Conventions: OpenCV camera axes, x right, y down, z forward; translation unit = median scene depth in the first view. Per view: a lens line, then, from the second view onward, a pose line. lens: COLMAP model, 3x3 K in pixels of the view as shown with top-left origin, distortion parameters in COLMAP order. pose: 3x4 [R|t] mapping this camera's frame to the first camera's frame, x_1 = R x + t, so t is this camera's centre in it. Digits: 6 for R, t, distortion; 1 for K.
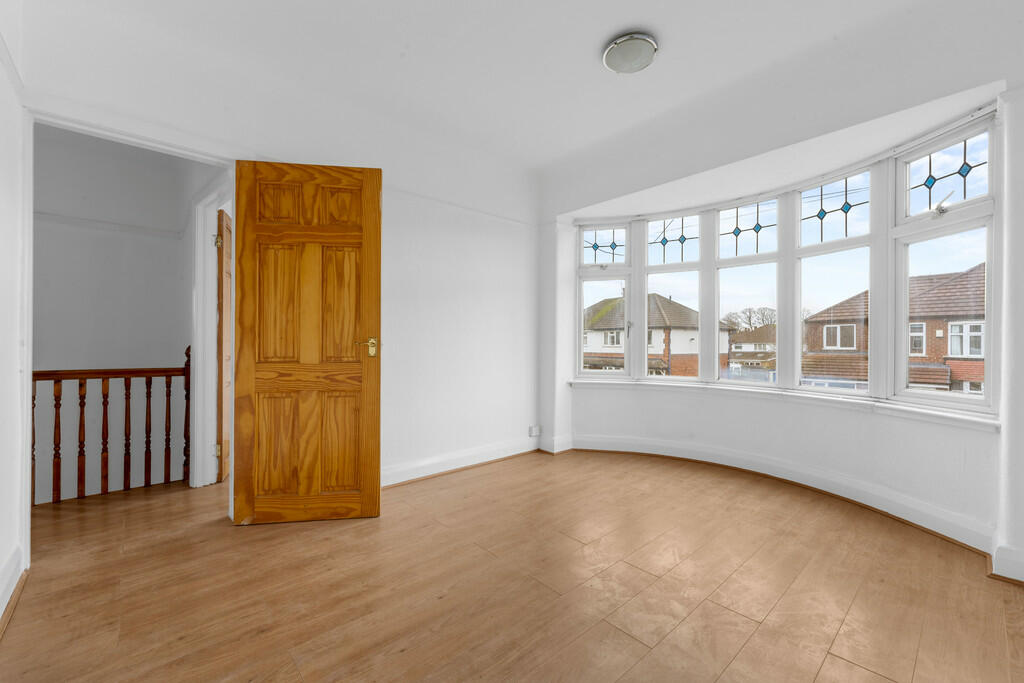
lens RADIAL K [[421.1, 0, 513.8], [0, 421.1, 341.8], [0, 0, 1]] dist [0.011531, 0.000041]
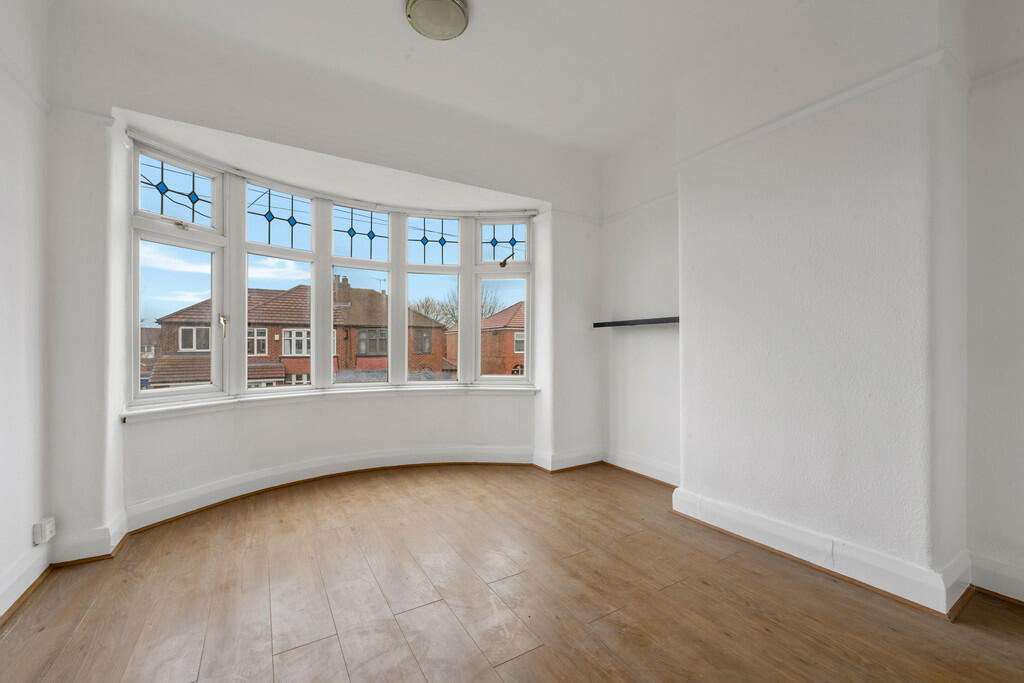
lens RADIAL K [[421.1, 0, 504.4], [0, 421.1, 343.7], [0, 0, 1]] dist [0.011531, 0.000041]
pose [[0.191565, 0.003275, 0.981474, -0.329510], [-0.002485, 0.999993, -0.002851, 0.001262], [-0.981477, -0.001893, 0.191572, 0.408356]]
